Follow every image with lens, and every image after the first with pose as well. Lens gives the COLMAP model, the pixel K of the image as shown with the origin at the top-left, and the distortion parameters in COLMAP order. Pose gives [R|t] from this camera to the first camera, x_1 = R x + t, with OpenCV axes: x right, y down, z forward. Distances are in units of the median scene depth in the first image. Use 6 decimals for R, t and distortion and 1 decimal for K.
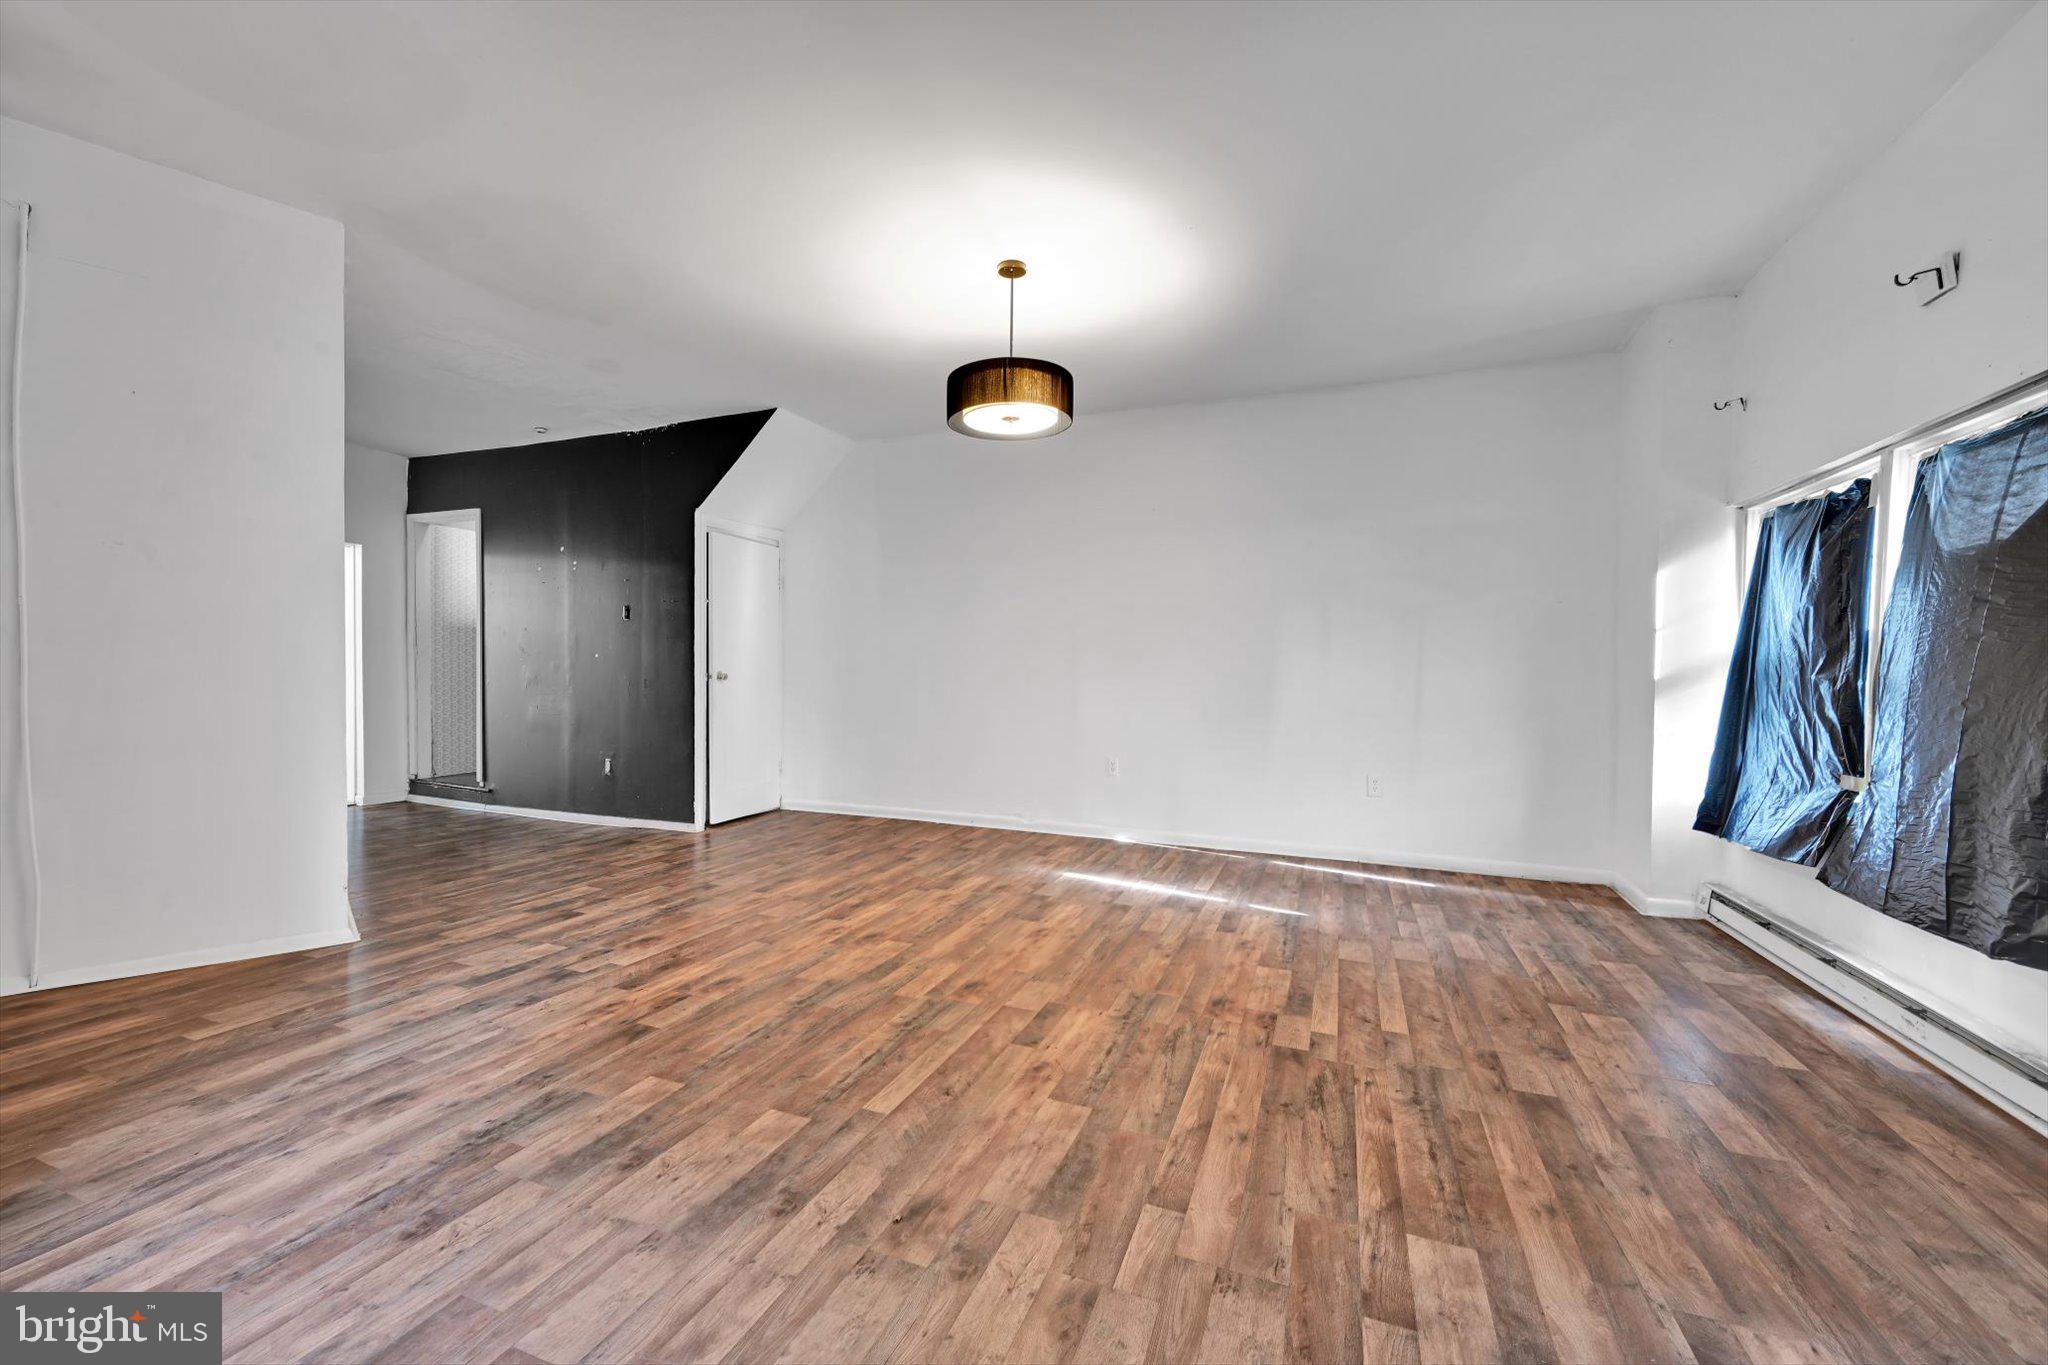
lens RADIAL K [[806.1, 0, 1030.7], [0, 806.1, 680.3], [0, 0, 1]] dist [-0.000681, -0.000214]
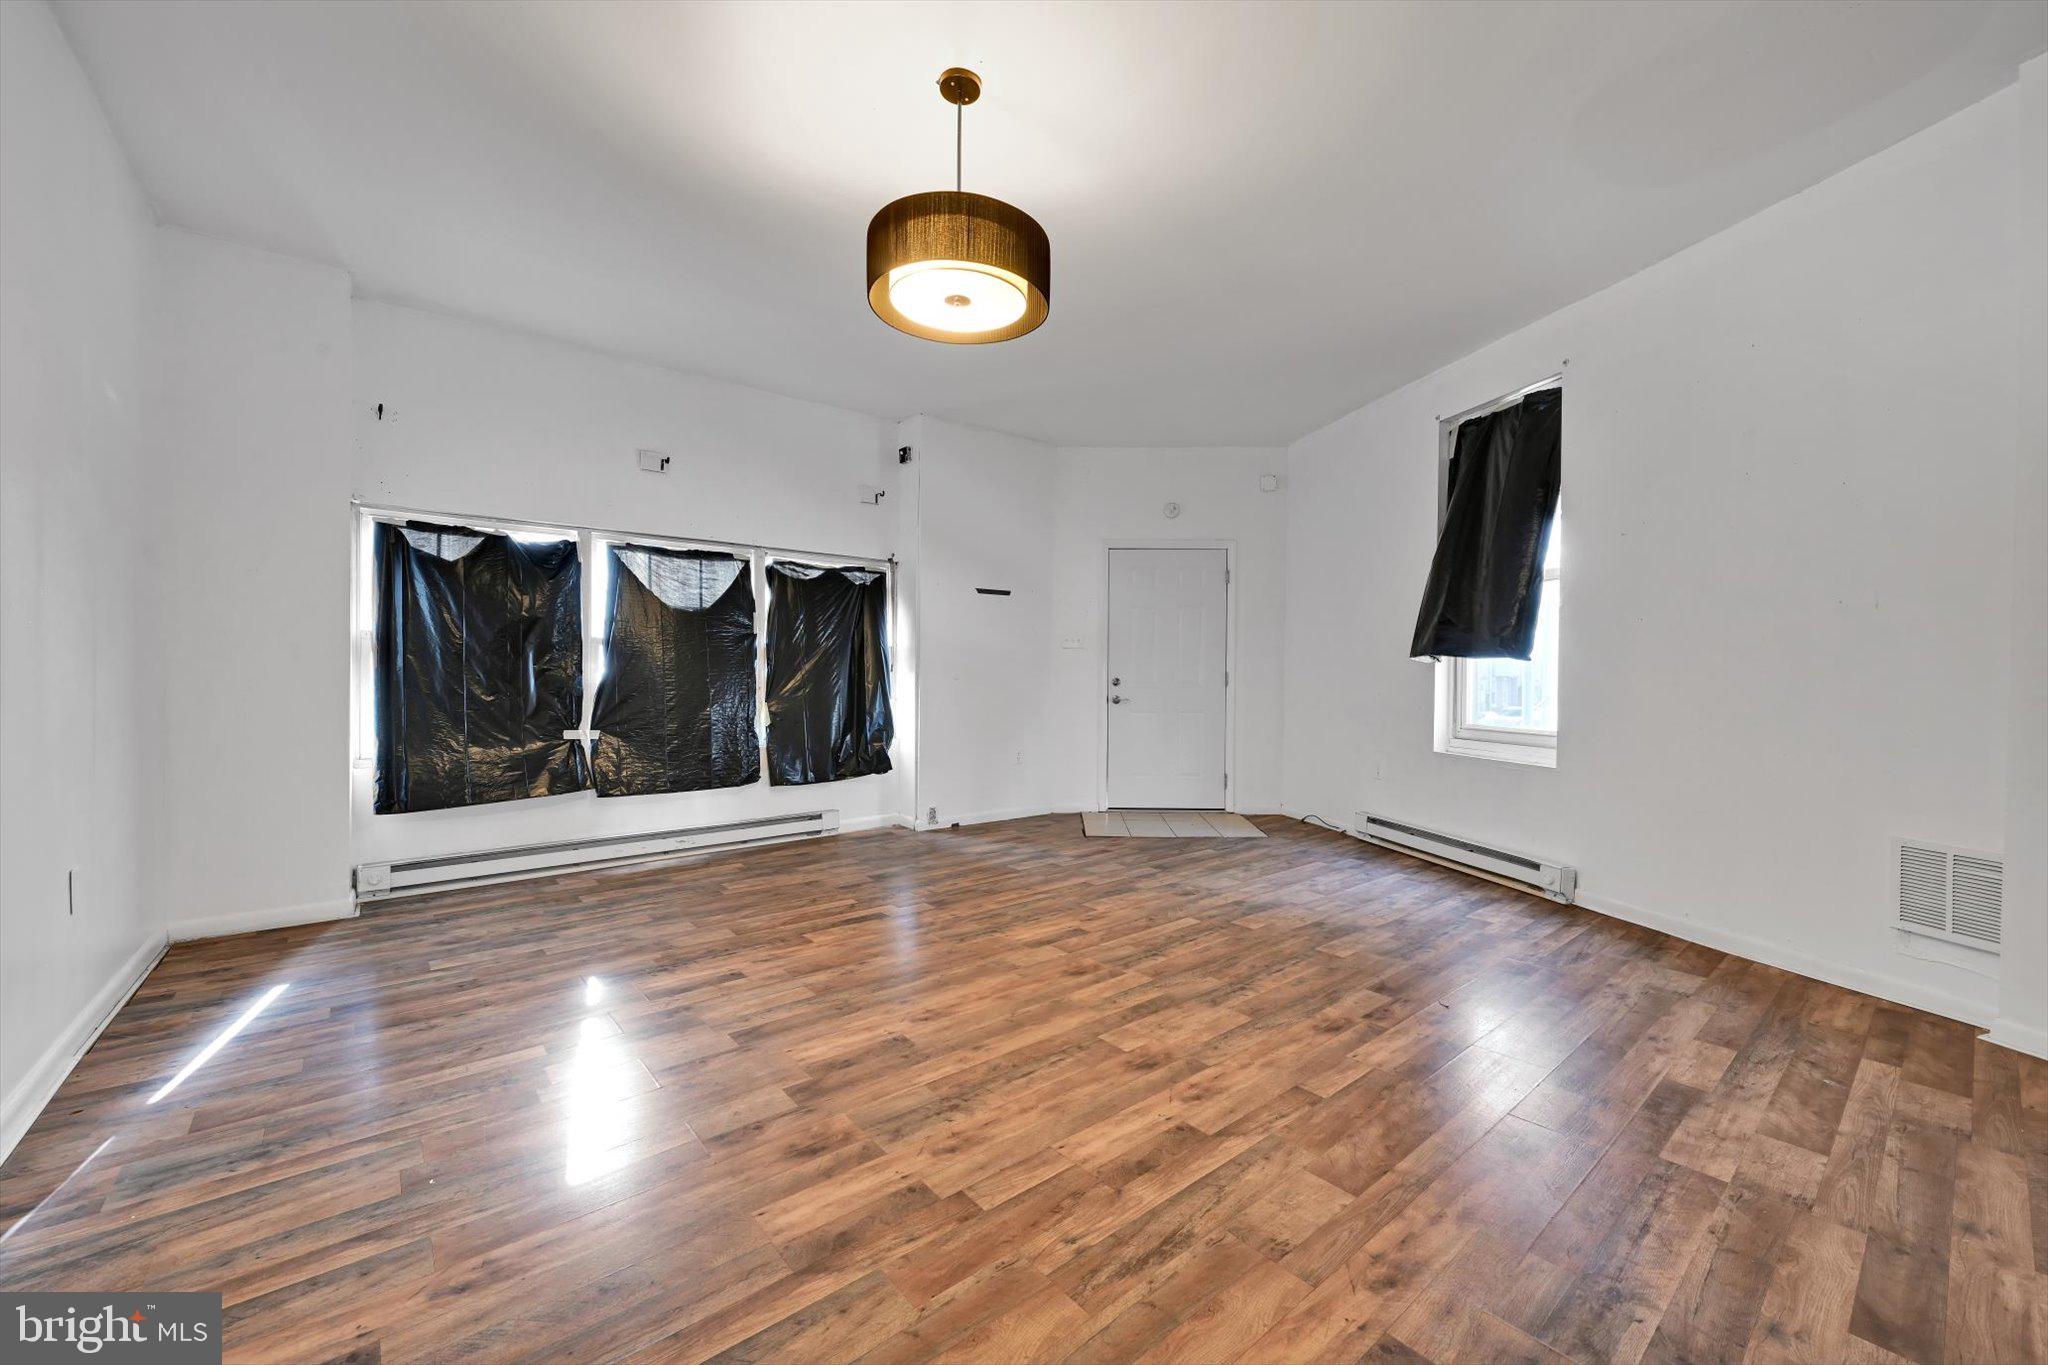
lens RADIAL K [[806.1, 0, 1030.2], [0, 806.1, 681.3], [0, 0, 1]] dist [-0.000681, -0.000214]
pose [[-0.877725, -0.017151, 0.478858, -0.518626], [-0.009778, 0.999792, 0.017886, -0.013785], [-0.479065, 0.011017, -0.877710, 1.972568]]
